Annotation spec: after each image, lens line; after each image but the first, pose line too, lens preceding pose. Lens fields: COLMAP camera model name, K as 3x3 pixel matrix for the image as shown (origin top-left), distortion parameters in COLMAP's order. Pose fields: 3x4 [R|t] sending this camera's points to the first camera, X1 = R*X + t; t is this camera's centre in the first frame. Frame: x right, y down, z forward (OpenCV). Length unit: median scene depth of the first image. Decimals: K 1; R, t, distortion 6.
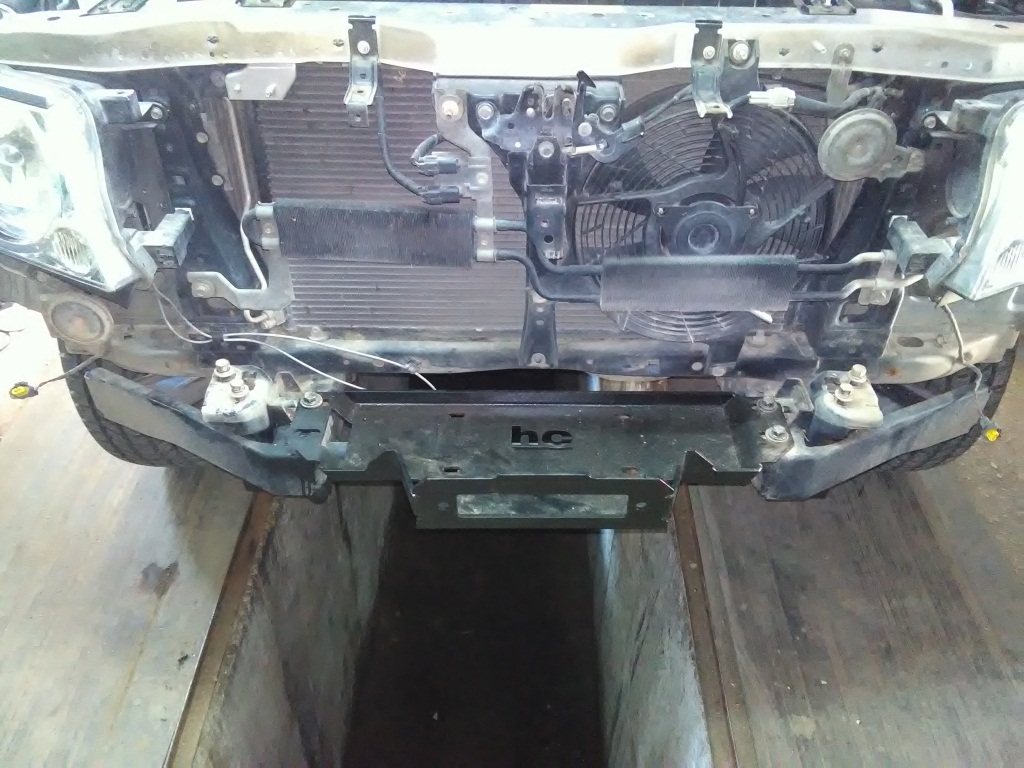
lens RADIAL K [[814.4, 0, 518.9], [0, 814.4, 387.7], [0, 0, 1]] dist [0.093798, -0.141530]
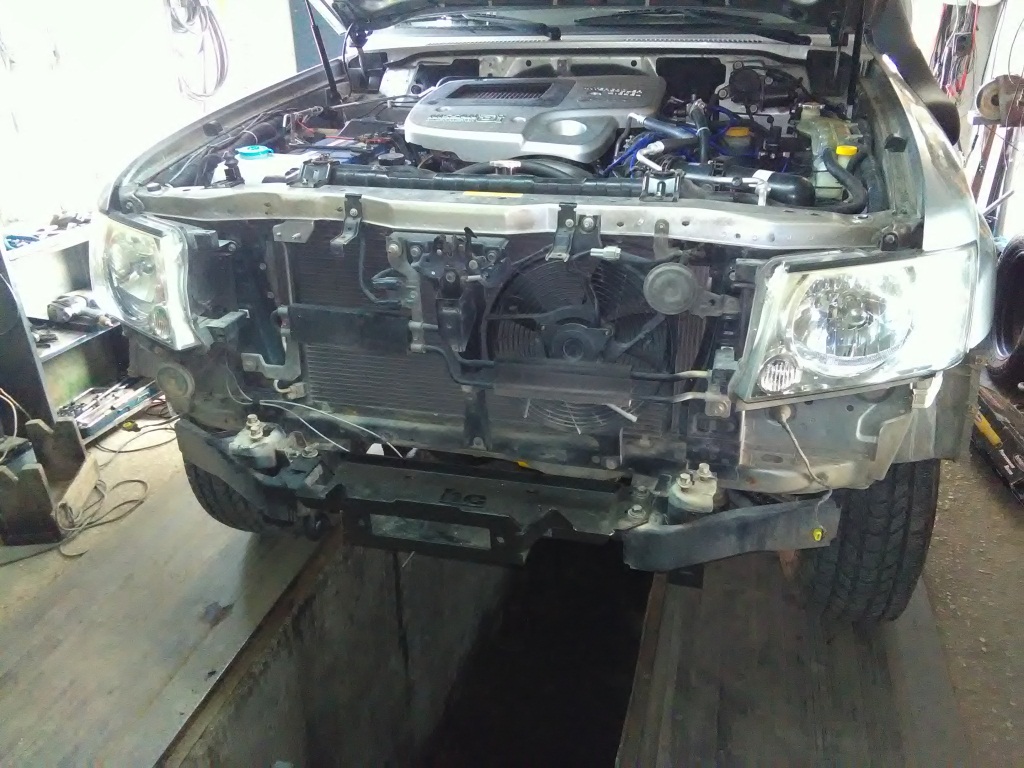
lens RADIAL K [[814.4, 0, 519.5], [0, 814.4, 382.9], [0, 0, 1]] dist [0.093798, -0.141530]
pose [[0.967126, 0.079017, -0.241708, 0.469360], [-0.137014, 0.962650, -0.233523, 0.200335], [0.214228, 0.258964, 0.941830, -0.287735]]
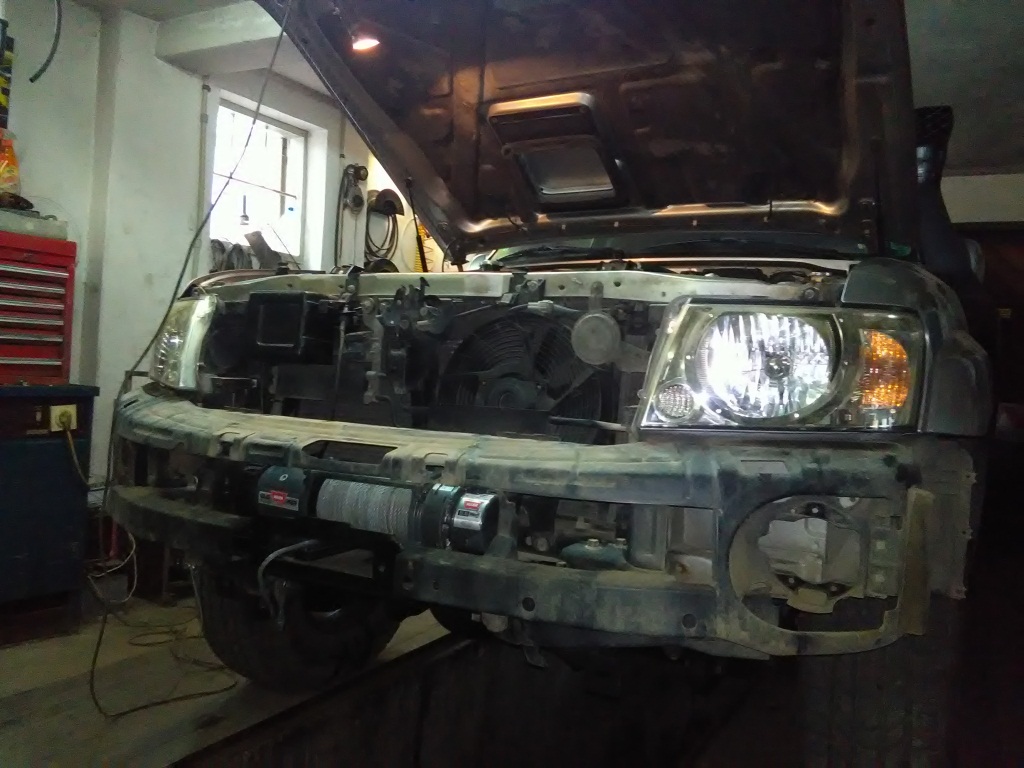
lens RADIAL K [[814.4, 0, 519.6], [0, 814.4, 355.5], [0, 0, 1]] dist [0.093798, -0.141530]
pose [[0.871451, 0.032663, -0.489393, 0.904861], [-0.348756, 0.742848, -0.571442, 0.528695], [0.344879, 0.668663, 0.658747, 0.051598]]
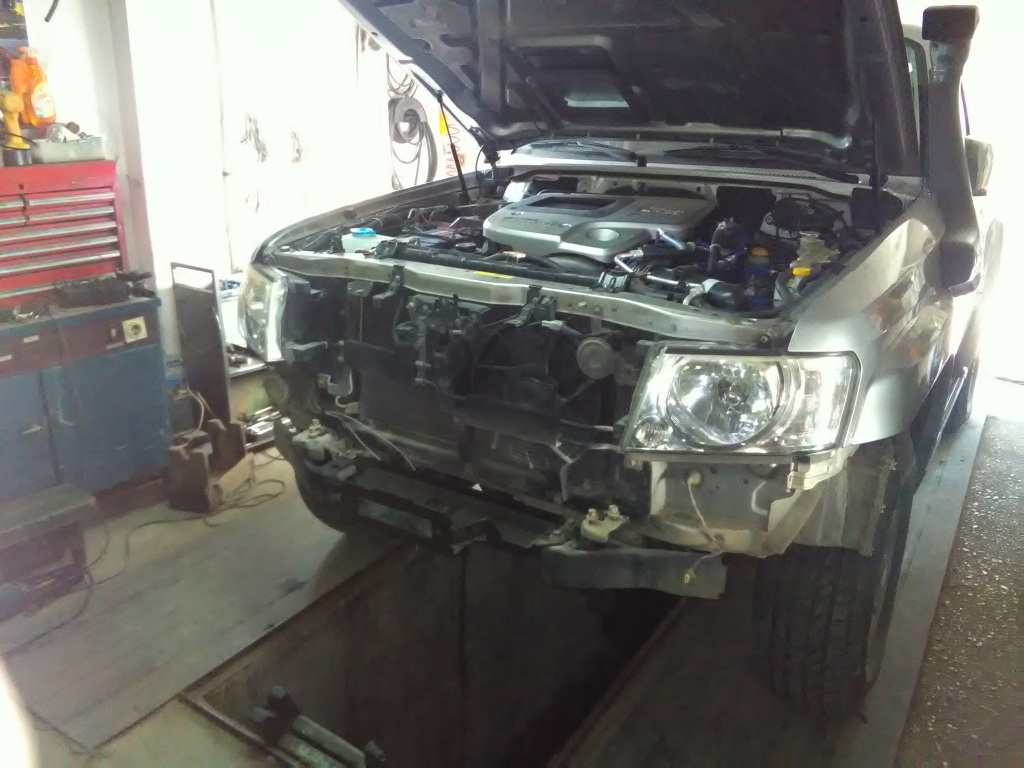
lens RADIAL K [[814.4, 0, 510.7], [0, 814.4, 380.8], [0, 0, 1]] dist [0.093798, -0.141530]
pose [[0.838239, 0.173754, -0.516880, 1.080086], [-0.357208, 0.891154, -0.279725, 0.281503], [0.412016, 0.419111, 0.809067, -0.432437]]
